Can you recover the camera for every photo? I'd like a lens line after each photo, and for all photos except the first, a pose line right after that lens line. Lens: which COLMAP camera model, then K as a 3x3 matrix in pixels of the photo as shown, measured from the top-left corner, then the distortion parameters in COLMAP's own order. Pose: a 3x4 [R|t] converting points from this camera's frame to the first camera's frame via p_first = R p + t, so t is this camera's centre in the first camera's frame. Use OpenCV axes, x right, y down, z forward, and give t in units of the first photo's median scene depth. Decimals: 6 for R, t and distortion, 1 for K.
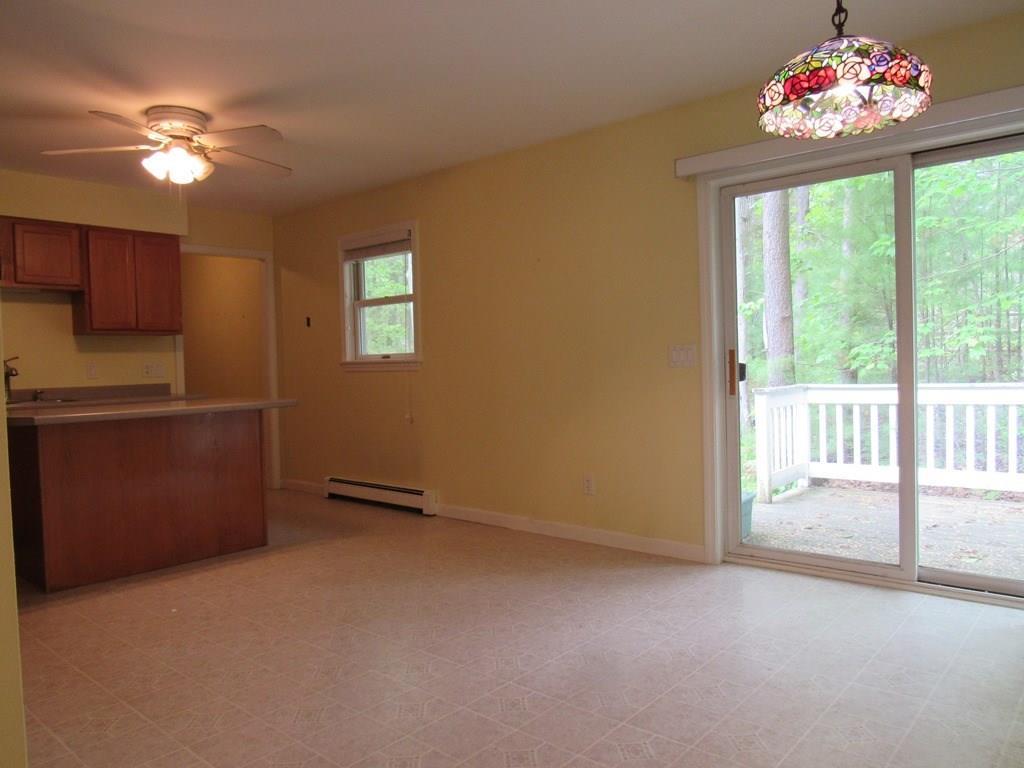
lens RADIAL K [[735.8, 0, 512.1], [0, 735.8, 385.2], [0, 0, 1]] dist [-0.006302, 0.002815]
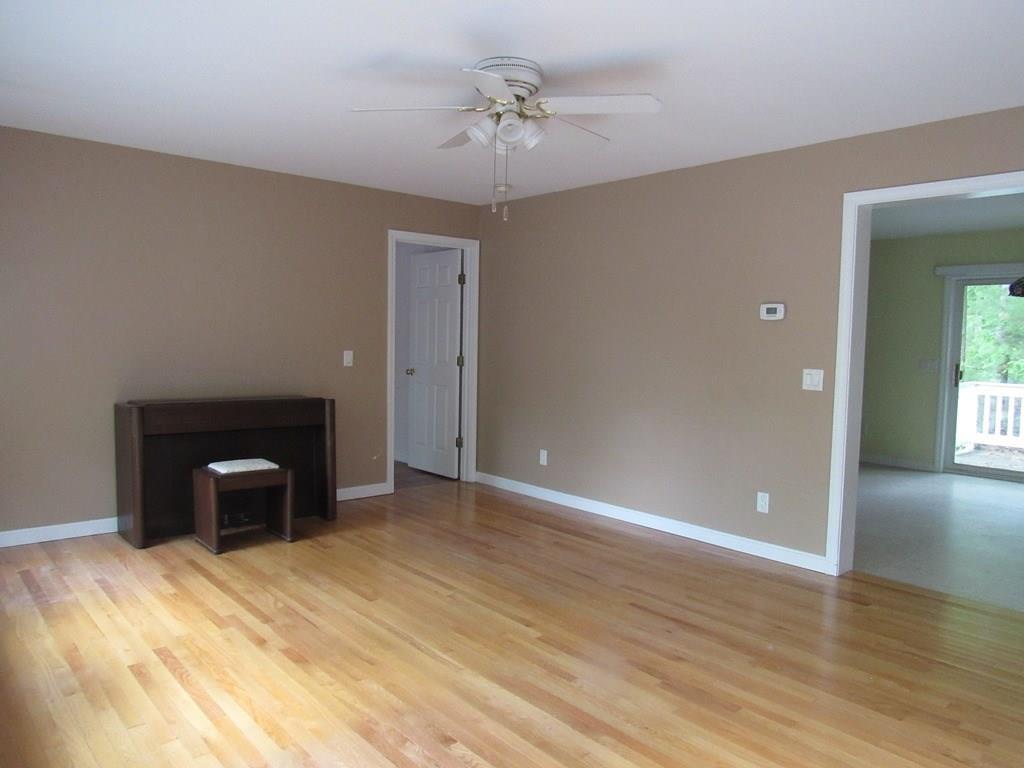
lens RADIAL K [[735.8, 0, 508.7], [0, 735.8, 383.9], [0, 0, 1]] dist [-0.006302, 0.002815]
pose [[0.989520, 0.063716, -0.129580, -0.370269], [-0.058766, 0.997401, 0.041677, -0.004251], [0.131899, -0.033625, 0.990693, -0.646551]]
